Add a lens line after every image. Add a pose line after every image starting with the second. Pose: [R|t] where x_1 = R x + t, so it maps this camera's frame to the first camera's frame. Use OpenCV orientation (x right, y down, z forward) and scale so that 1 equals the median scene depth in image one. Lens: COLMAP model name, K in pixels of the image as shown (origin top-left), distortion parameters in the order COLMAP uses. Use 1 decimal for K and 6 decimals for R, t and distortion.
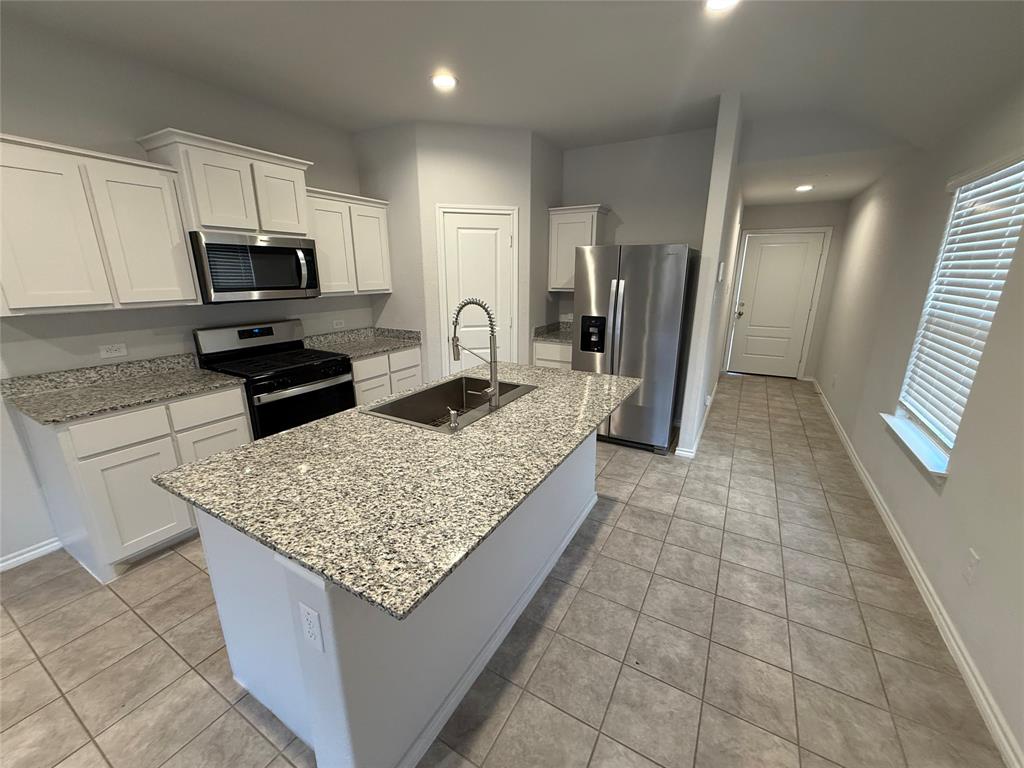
lens RADIAL K [[408.9, 0, 510.0], [0, 408.9, 384.3], [0, 0, 1]] dist [0.000495, 0.000006]
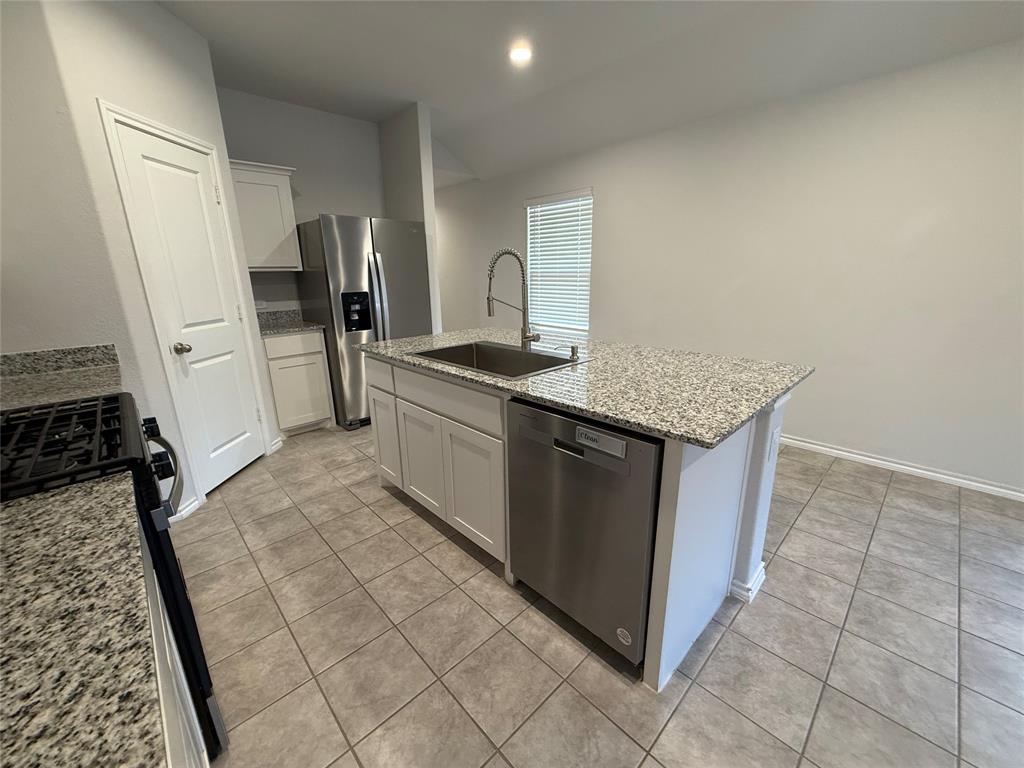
lens RADIAL K [[408.9, 0, 510.0], [0, 408.9, 384.3], [0, 0, 1]] dist [0.000495, 0.000006]
pose [[0.280512, -0.260093, 0.923940, -0.875938], [0.272242, 0.944616, 0.183260, -0.060310], [-0.920433, 0.200129, 0.335785, 0.567950]]
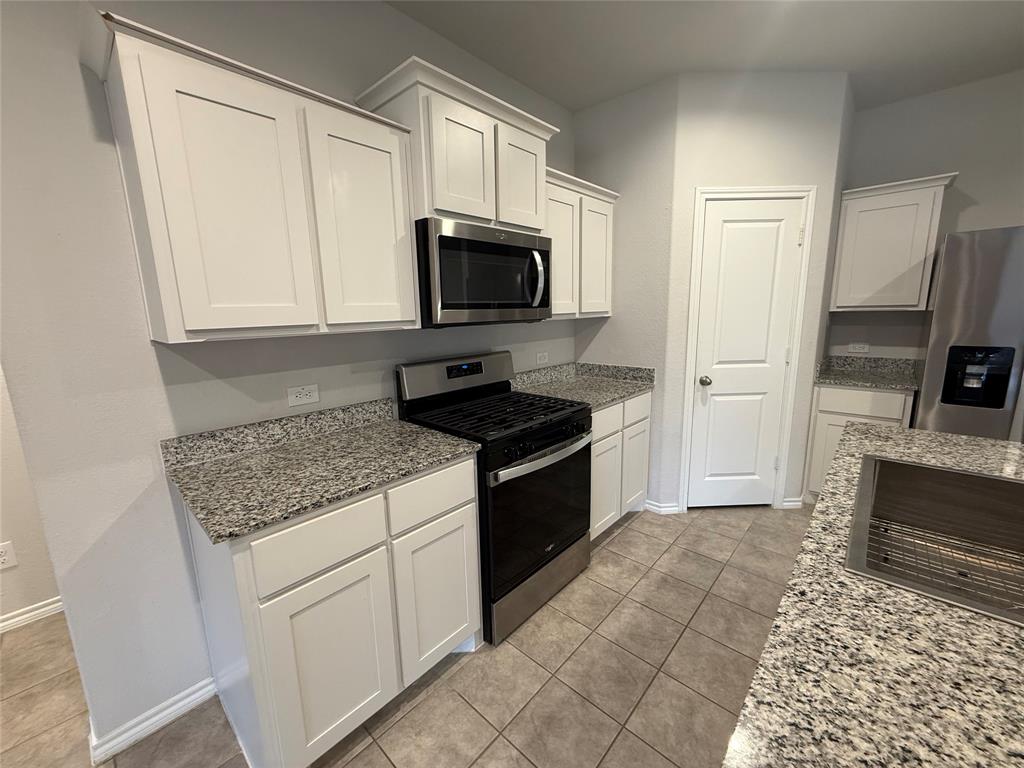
lens RADIAL K [[408.9, 0, 510.0], [0, 408.9, 384.3], [0, 0, 1]] dist [0.000495, 0.000006]
pose [[0.976289, 0.017621, -0.215752, -0.475521], [-0.035798, 0.996101, -0.080633, -0.056446], [0.213490, 0.086445, 0.973113, 0.397660]]
